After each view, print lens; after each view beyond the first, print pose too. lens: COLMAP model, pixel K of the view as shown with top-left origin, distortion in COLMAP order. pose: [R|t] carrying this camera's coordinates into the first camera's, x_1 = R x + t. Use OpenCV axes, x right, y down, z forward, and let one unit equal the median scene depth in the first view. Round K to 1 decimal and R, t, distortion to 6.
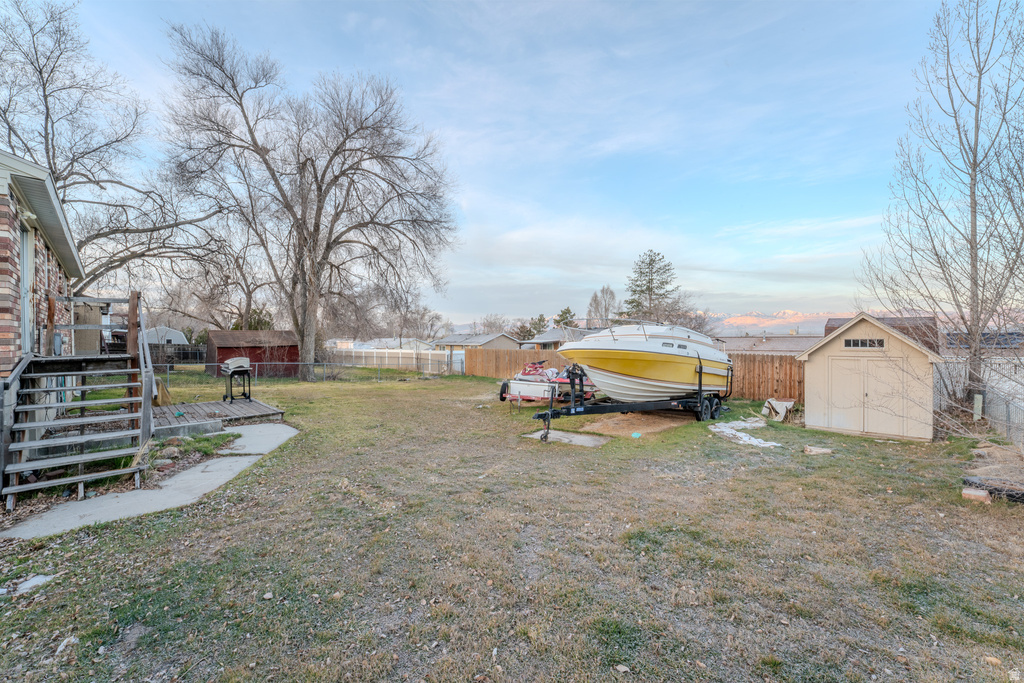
lens RADIAL K [[414.7, 0, 512.0], [0, 414.7, 341.5], [0, 0, 1]] dist [-0.037586, 0.008671]
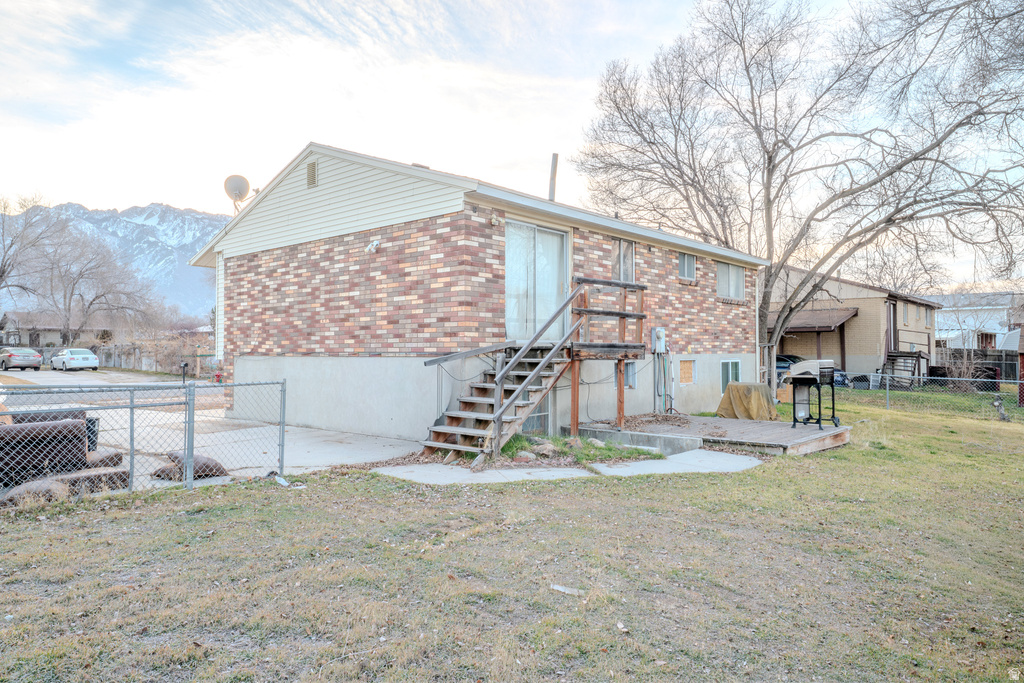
lens RADIAL K [[684.0, 0, 512.0], [0, 684.0, 341.5], [0, 0, 1]] dist [-0.002910, -0.000582]
pose [[0.076282, -0.005291, -0.997072, 0.413559], [-0.009866, 0.999933, -0.006061, 0.021495], [0.997038, 0.010299, 0.076224, 0.459533]]
